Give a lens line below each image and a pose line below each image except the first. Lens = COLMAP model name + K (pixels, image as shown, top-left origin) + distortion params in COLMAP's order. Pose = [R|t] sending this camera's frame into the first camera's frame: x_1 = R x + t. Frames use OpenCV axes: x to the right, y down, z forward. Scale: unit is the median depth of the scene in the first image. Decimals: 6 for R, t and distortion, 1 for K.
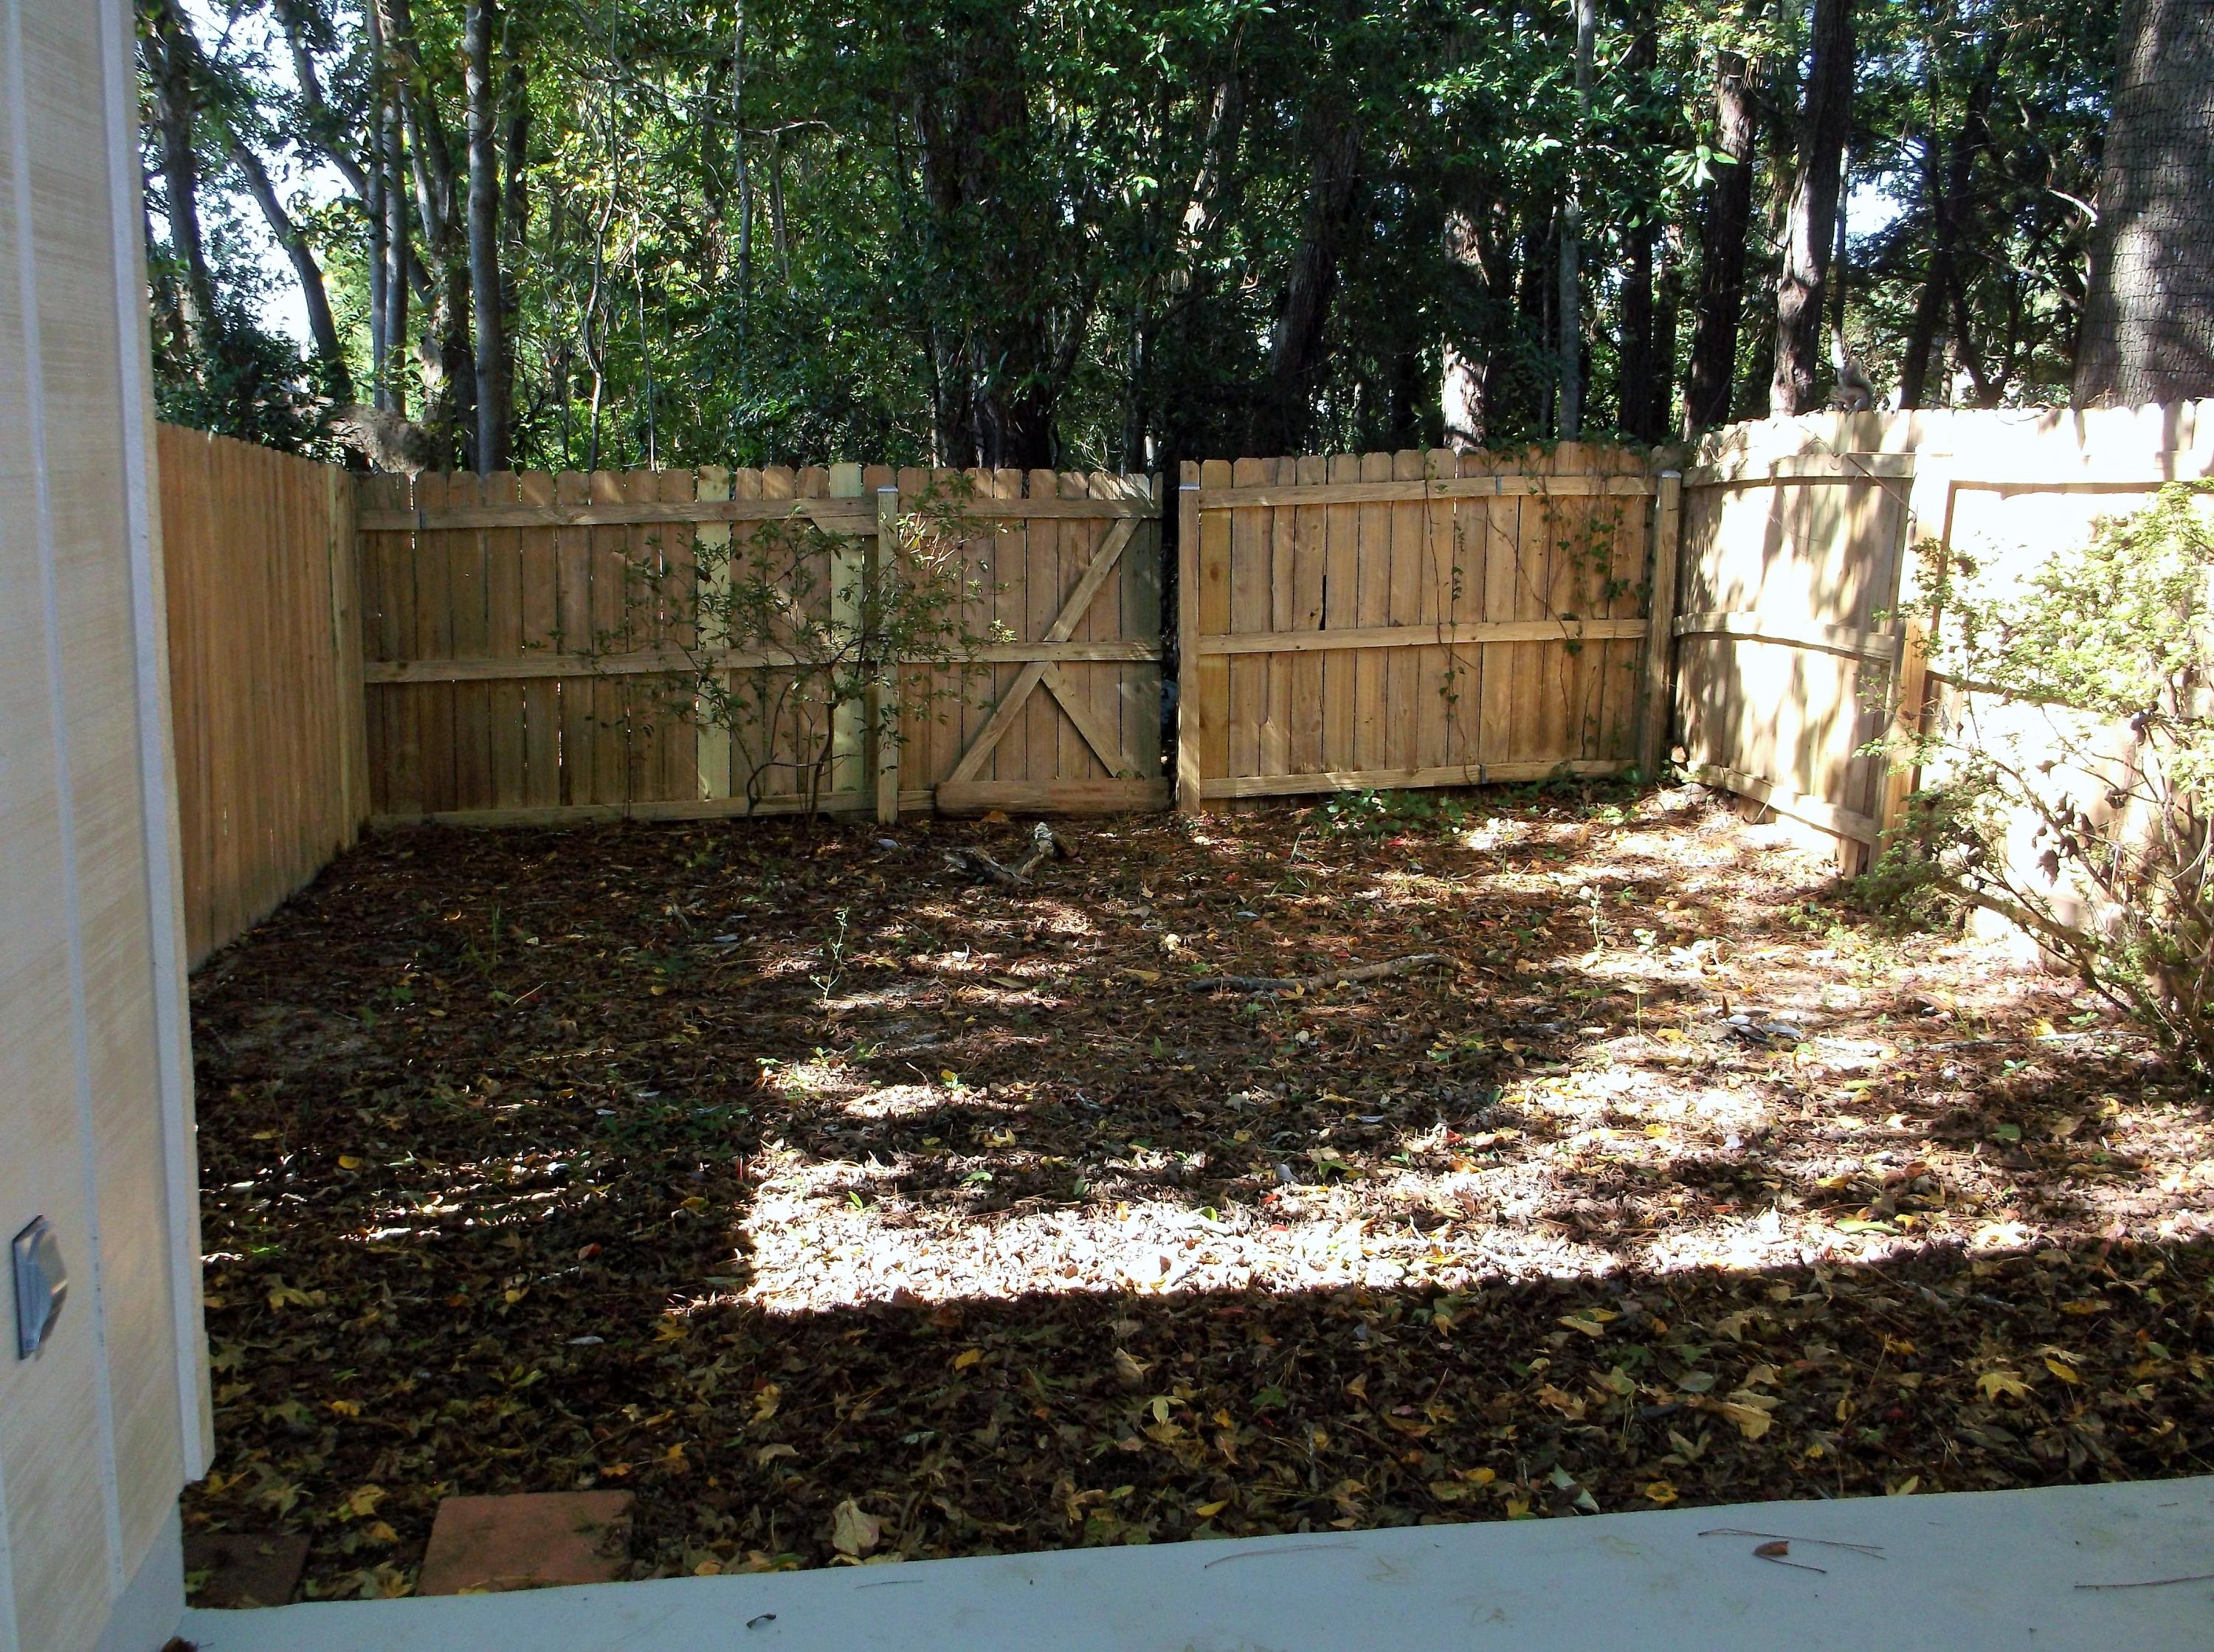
lens RADIAL K [[2176.2, 0, 1101.6], [0, 2176.2, 809.3], [0, 0, 1]] dist [-0.003685, 0.000000]
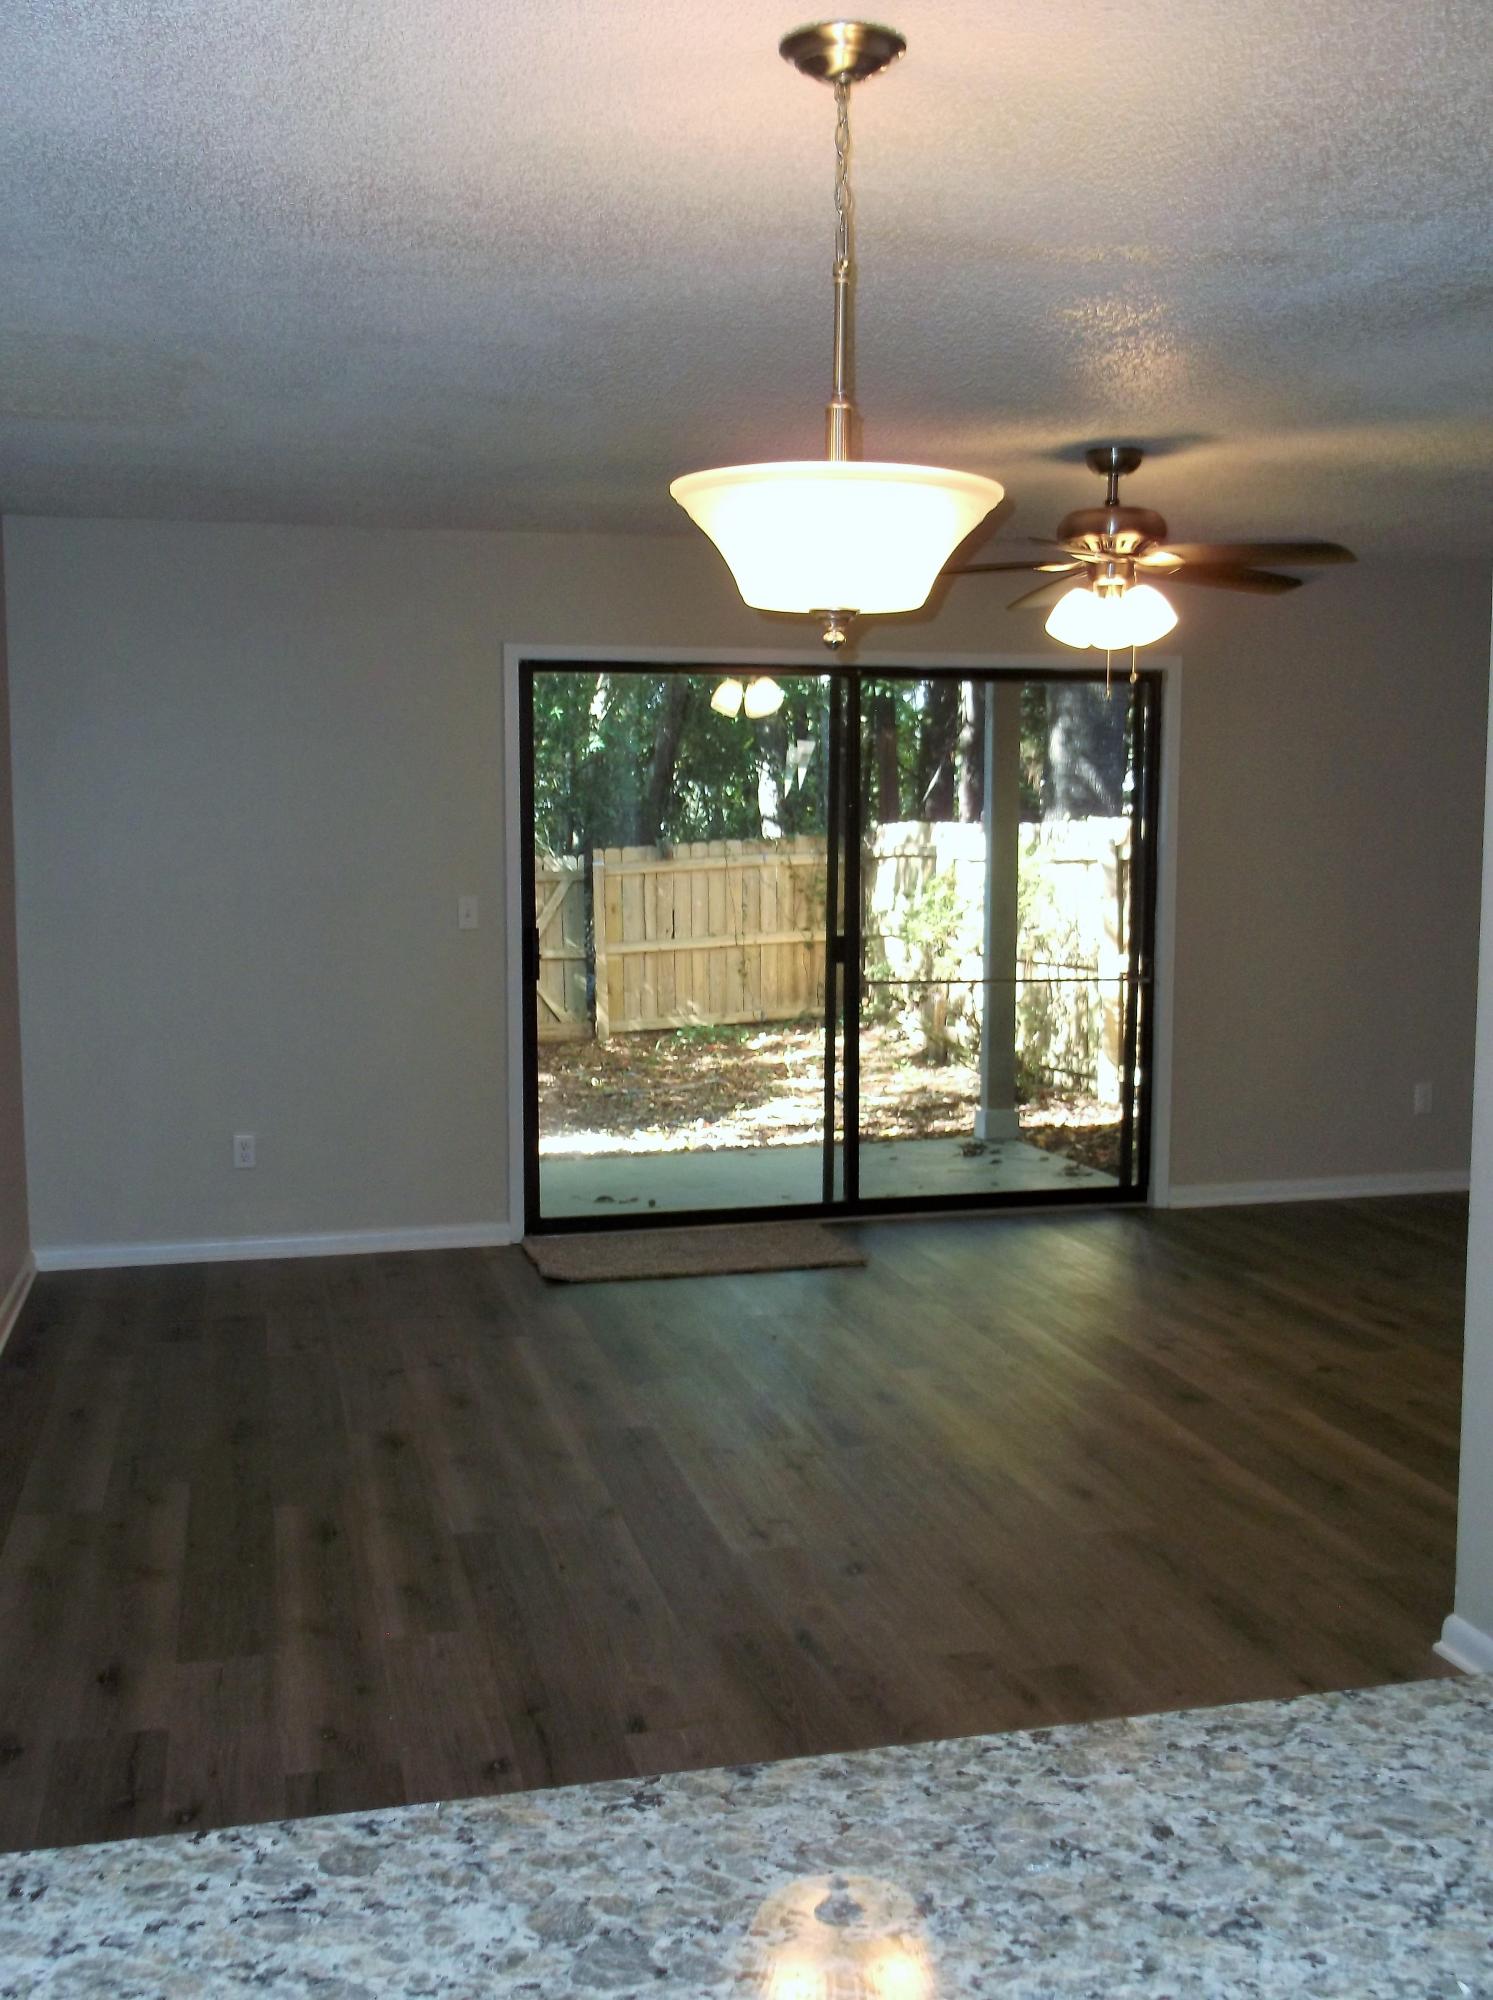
lens RADIAL K [[1966.1, 0, 741.9], [0, 1966.1, 1012.8], [0, 0, 1]] dist [-0.003685, 0.000000]
pose [[0.994077, -0.025543, 0.105630, -0.018123], [0.031864, 0.997774, -0.058586, 0.080002], [-0.103898, 0.061605, 0.992678, -0.659149]]
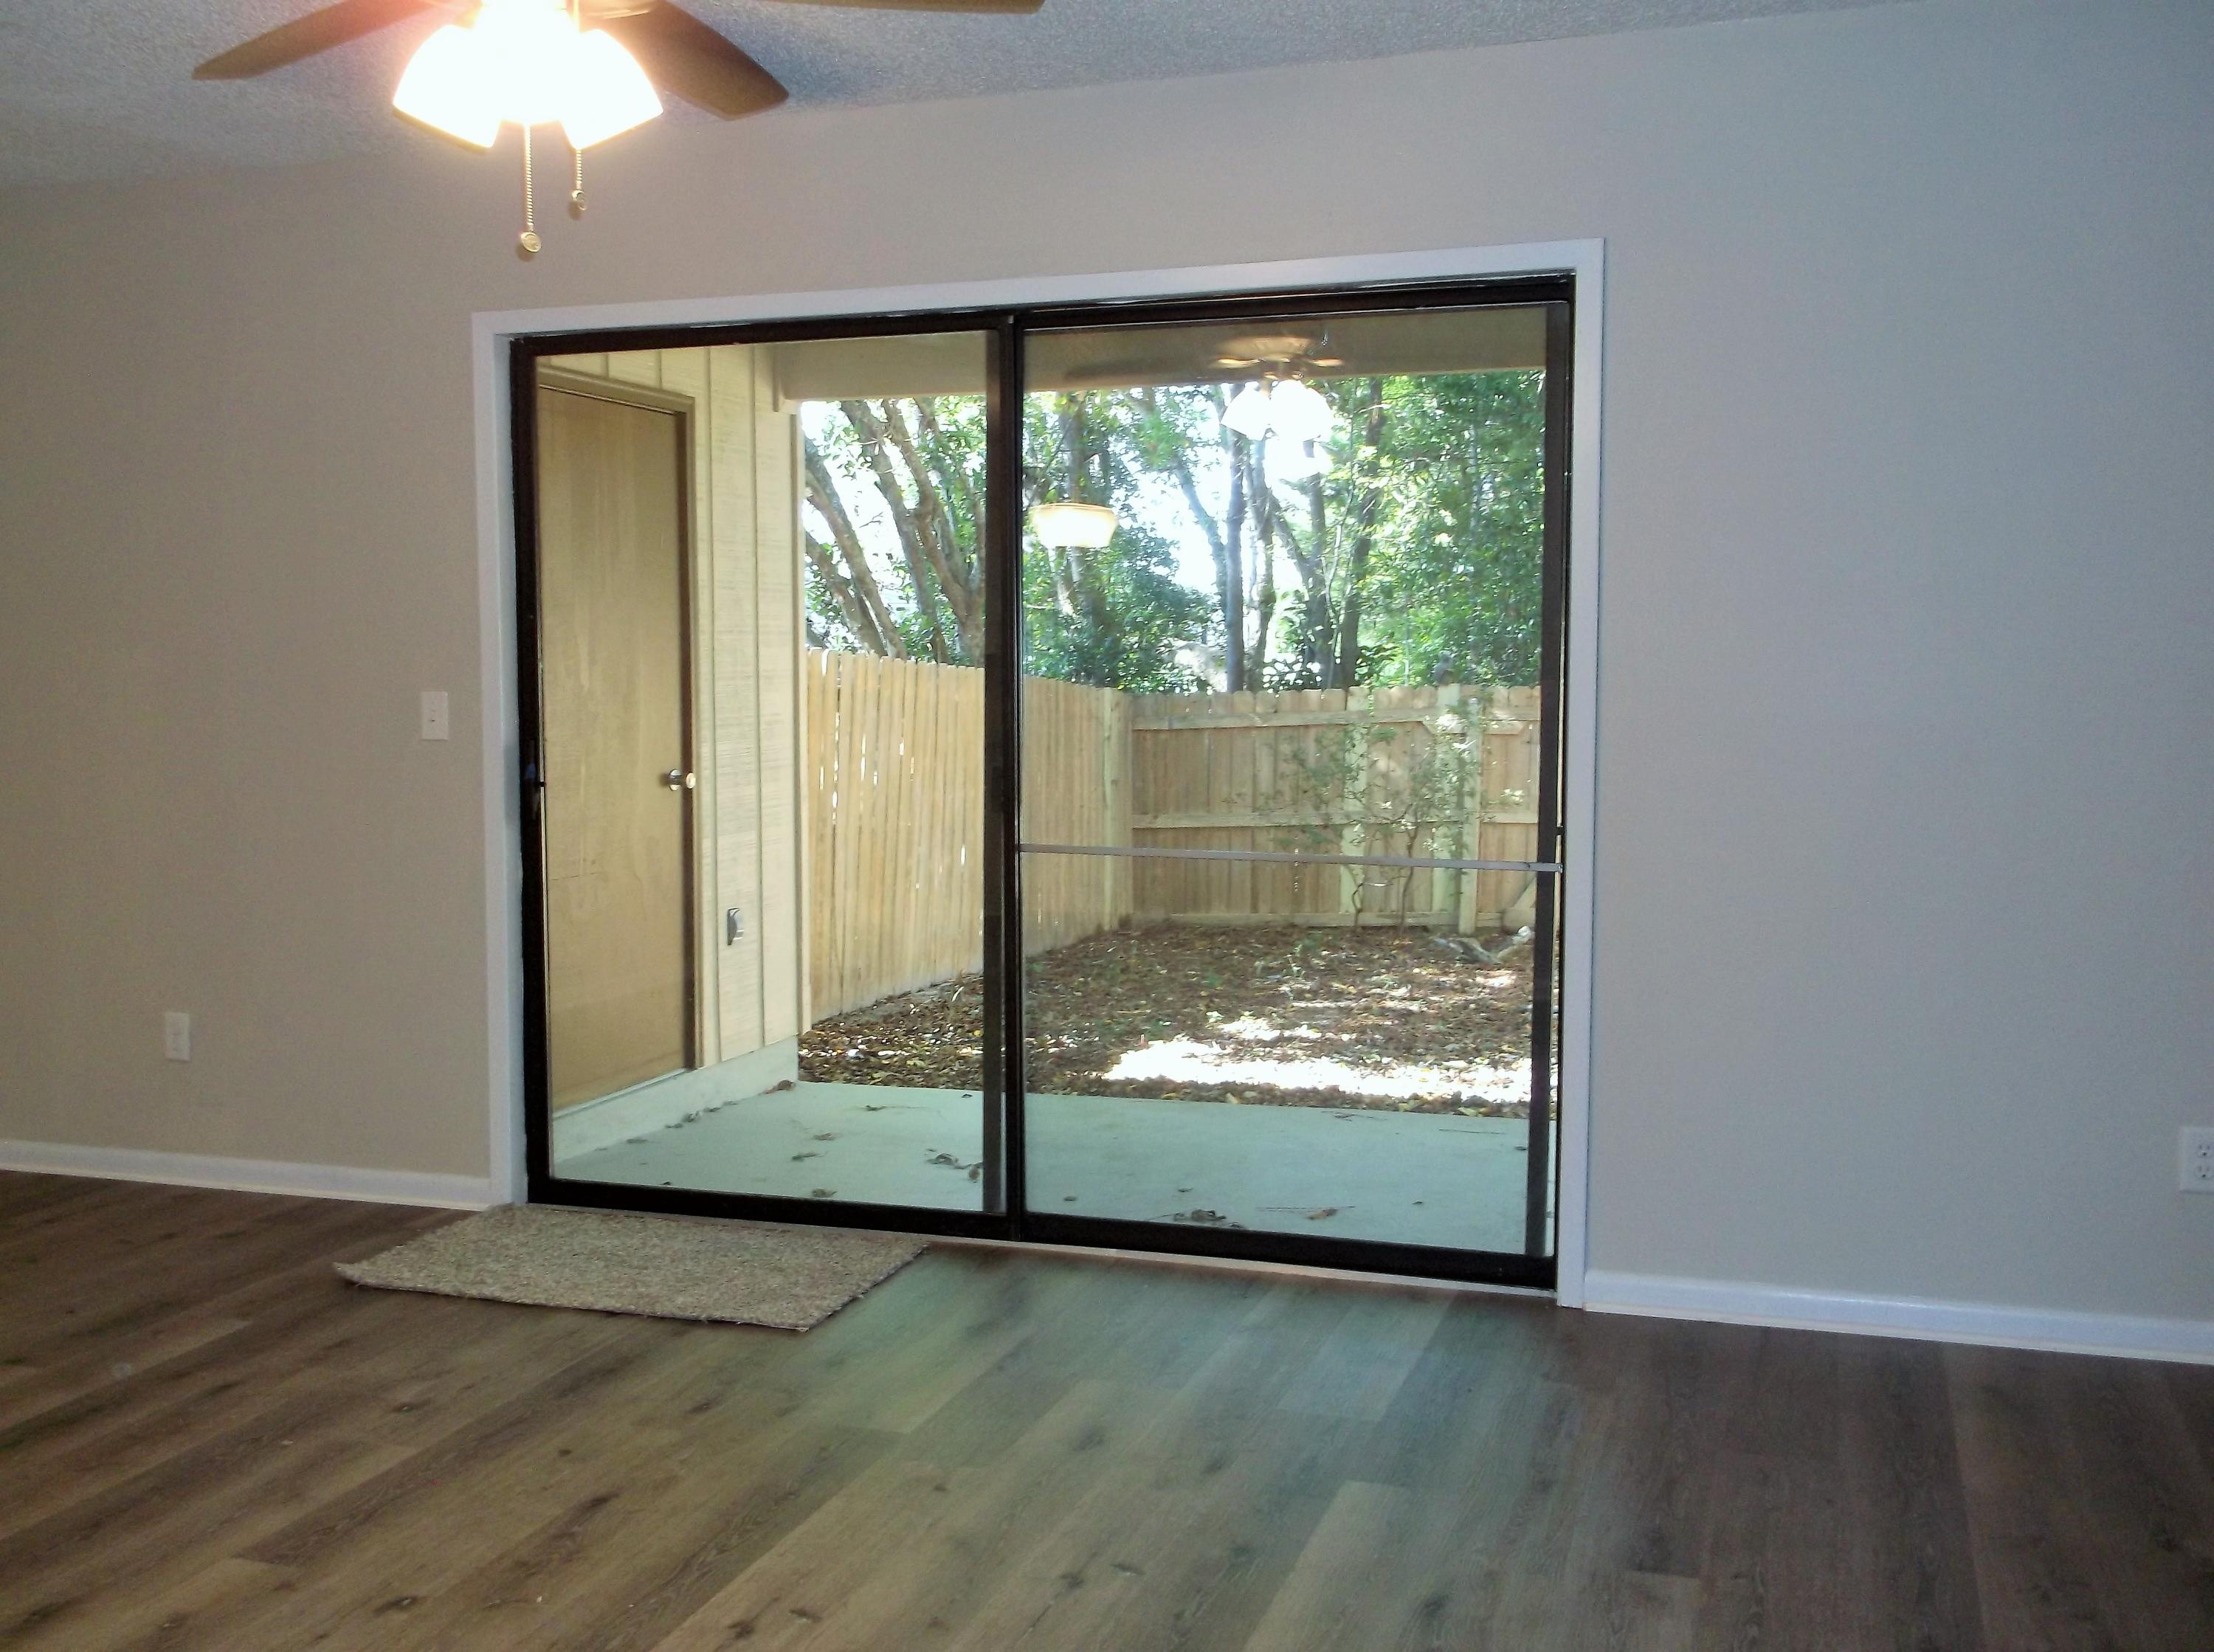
lens RADIAL K [[2176.2, 0, 1104.1], [0, 2176.2, 818.1], [0, 0, 1]] dist [-0.003685, 0.000000]
pose [[0.895098, 0.015376, -0.445605, 0.313408], [-0.058230, 0.994877, -0.082639, 0.060396], [0.442051, 0.099918, 0.891407, -0.371450]]
